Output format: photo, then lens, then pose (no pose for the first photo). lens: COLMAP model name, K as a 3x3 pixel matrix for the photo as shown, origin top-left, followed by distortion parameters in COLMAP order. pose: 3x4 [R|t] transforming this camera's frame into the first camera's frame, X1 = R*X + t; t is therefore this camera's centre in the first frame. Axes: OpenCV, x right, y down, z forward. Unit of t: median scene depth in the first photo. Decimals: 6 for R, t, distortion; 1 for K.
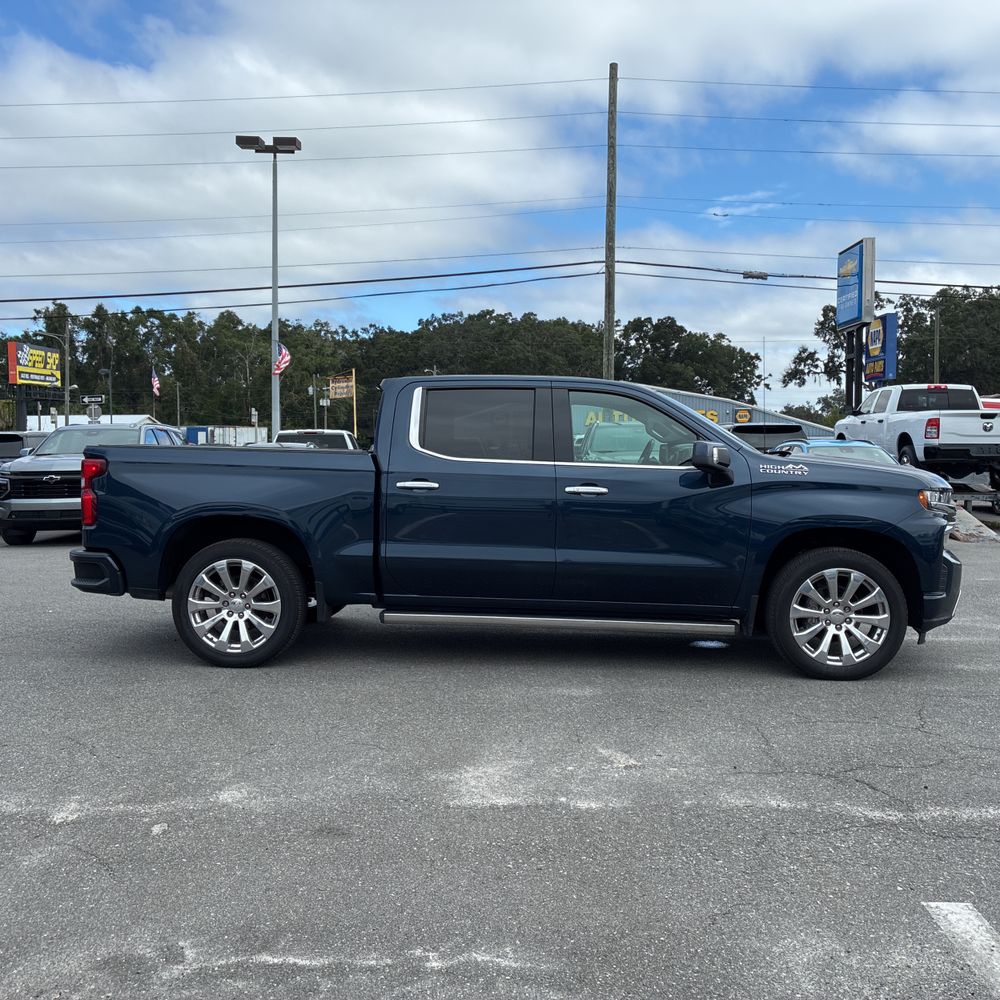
lens RADIAL K [[1015.3, 0, 505.4], [0, 1015.3, 499.6], [0, 0, 1]] dist [0.031575, 0.000000]
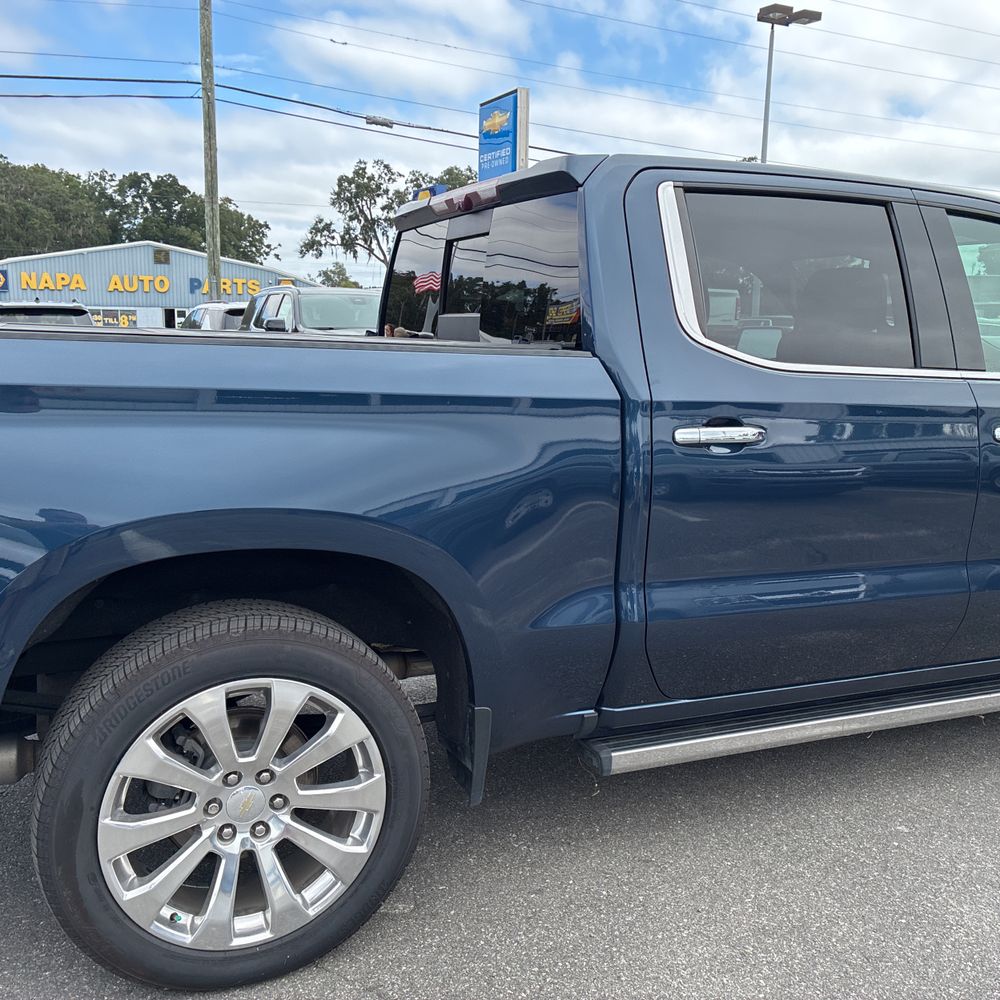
lens RADIAL K [[1015.3, 0, 497.9], [0, 1015.3, 493.7], [0, 0, 1]] dist [0.031575, 0.000000]
pose [[0.890192, -0.064538, 0.450991, -0.076970], [0.010933, 0.992656, 0.120473, -0.009055], [-0.455455, -0.102314, 0.884360, 0.153943]]
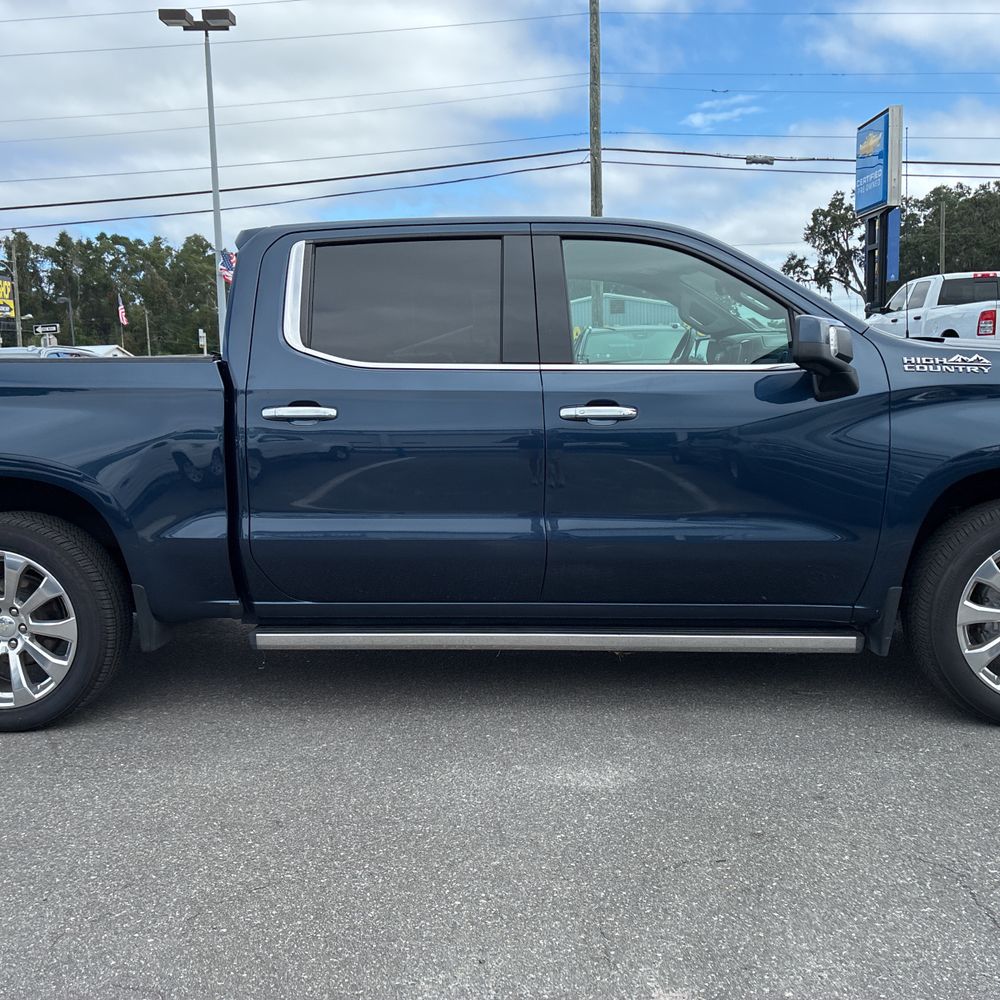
lens RADIAL K [[1015.3, 0, 492.5], [0, 1015.3, 494.6], [0, 0, 1]] dist [0.031575, 0.000000]
pose [[0.999495, -0.031769, -0.000612, 0.004603], [0.031731, 0.996918, 0.071752, -0.001354], [-0.001669, -0.071736, 0.997422, 0.095489]]
